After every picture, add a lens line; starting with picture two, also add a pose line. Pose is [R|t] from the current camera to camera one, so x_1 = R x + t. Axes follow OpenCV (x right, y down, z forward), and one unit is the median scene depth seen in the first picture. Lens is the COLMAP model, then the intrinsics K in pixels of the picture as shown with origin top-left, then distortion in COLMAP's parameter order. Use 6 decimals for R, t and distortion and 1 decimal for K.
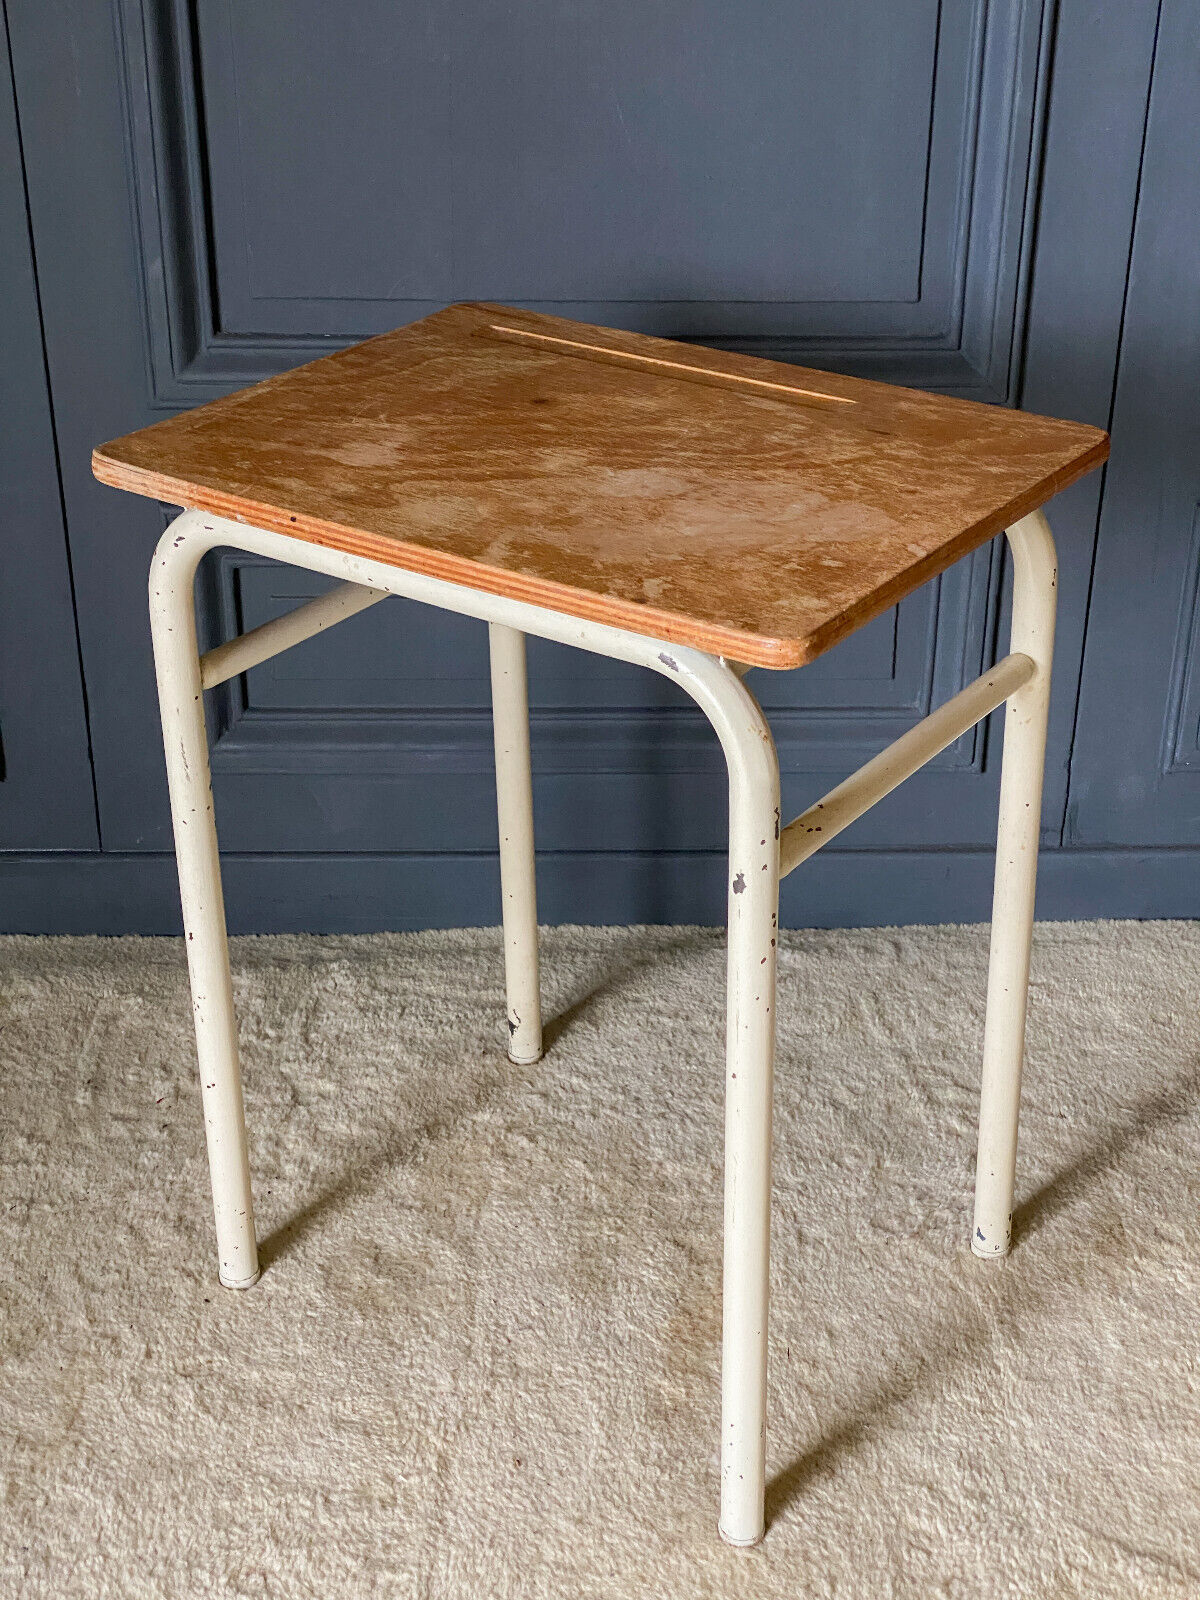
lens RADIAL K [[2395.4, 0, 614.3], [0, 2395.4, 796.9], [0, 0, 1]] dist [0.088400, 0.000000]
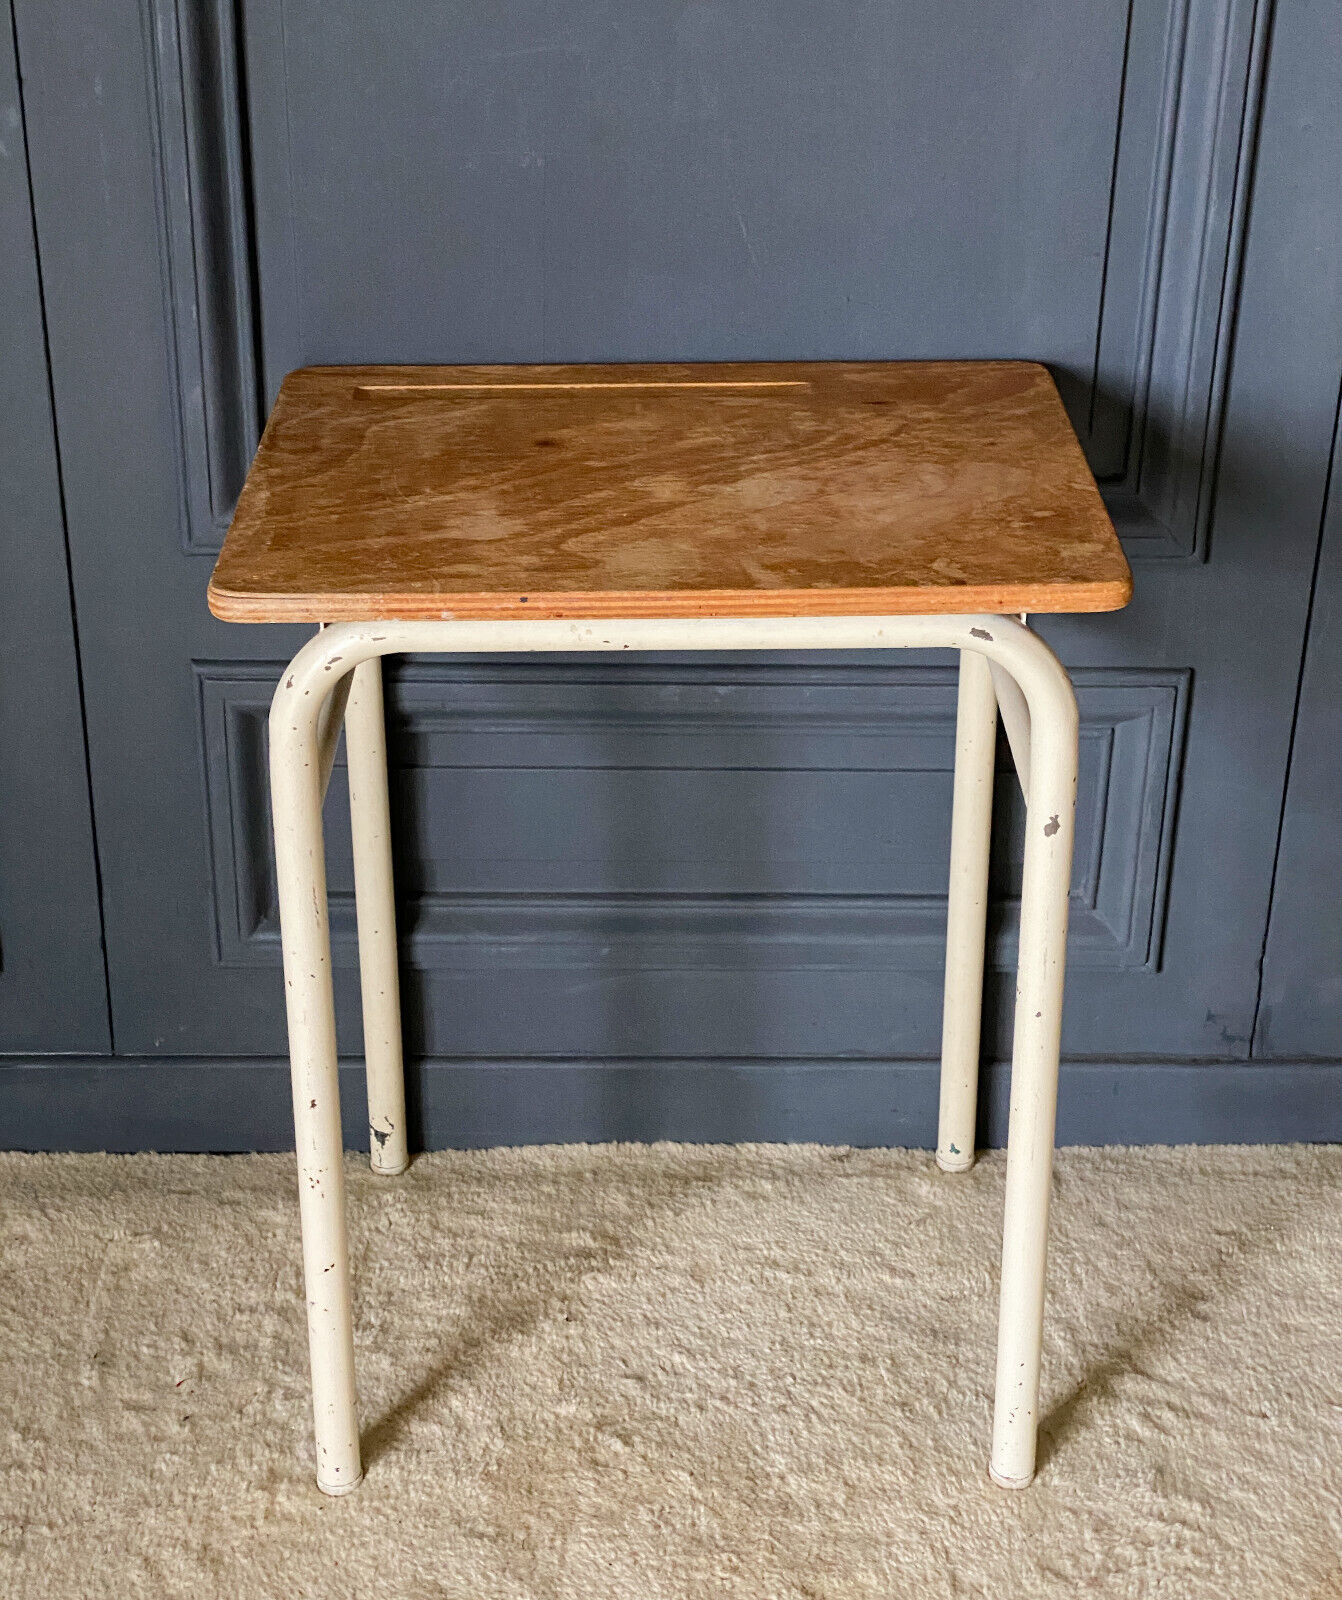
lens RADIAL K [[2701.7, 0, 668.2], [0, 2701.7, 691.1], [0, 0, 1]] dist [0.067148, 0.000000]
pose [[0.999963, 0.008560, -0.001031, -0.021506], [-0.008589, 0.999442, -0.032277, -0.087888], [0.000754, 0.032285, 0.999478, 0.051220]]
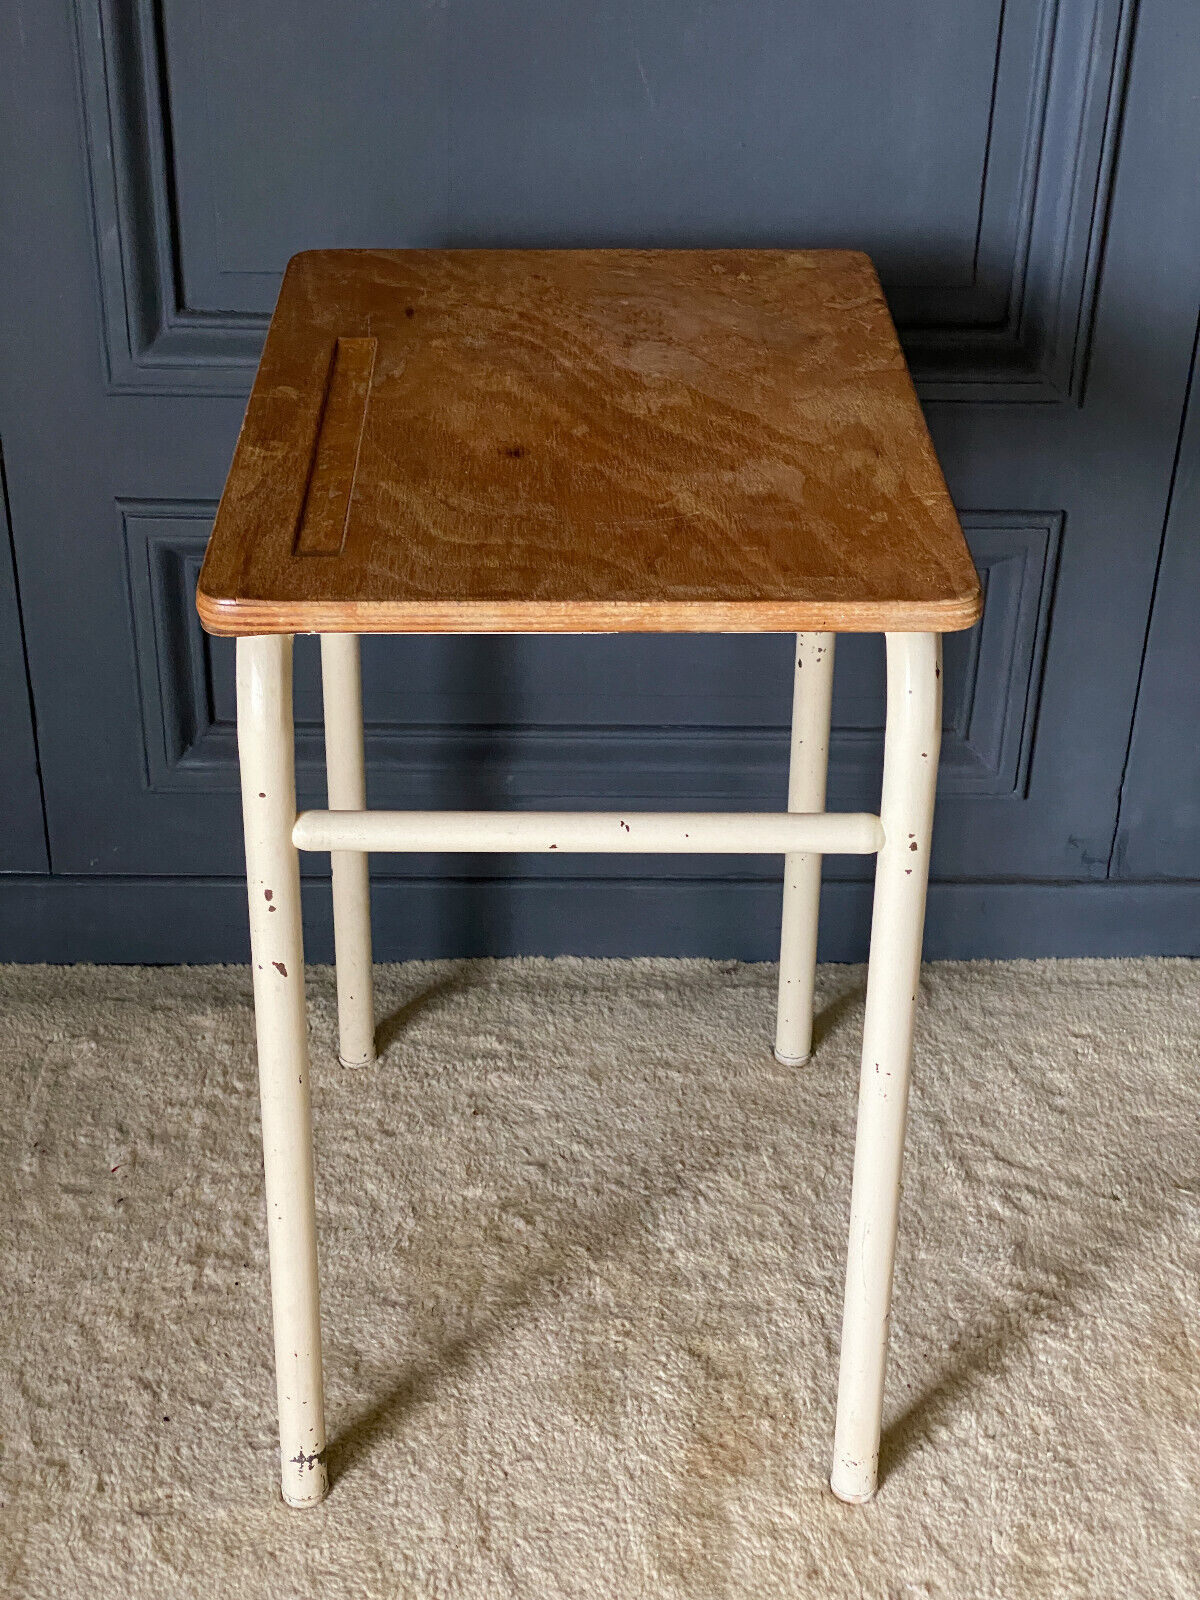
lens RADIAL K [[2395.4, 0, 610.8], [0, 2395.4, 813.1], [0, 0, 1]] dist [0.088400, 0.000000]
pose [[0.999844, 0.010958, 0.013838, -0.017920], [-0.011718, 0.998361, 0.056025, -0.061682], [-0.013202, -0.056178, 0.998333, 0.108597]]
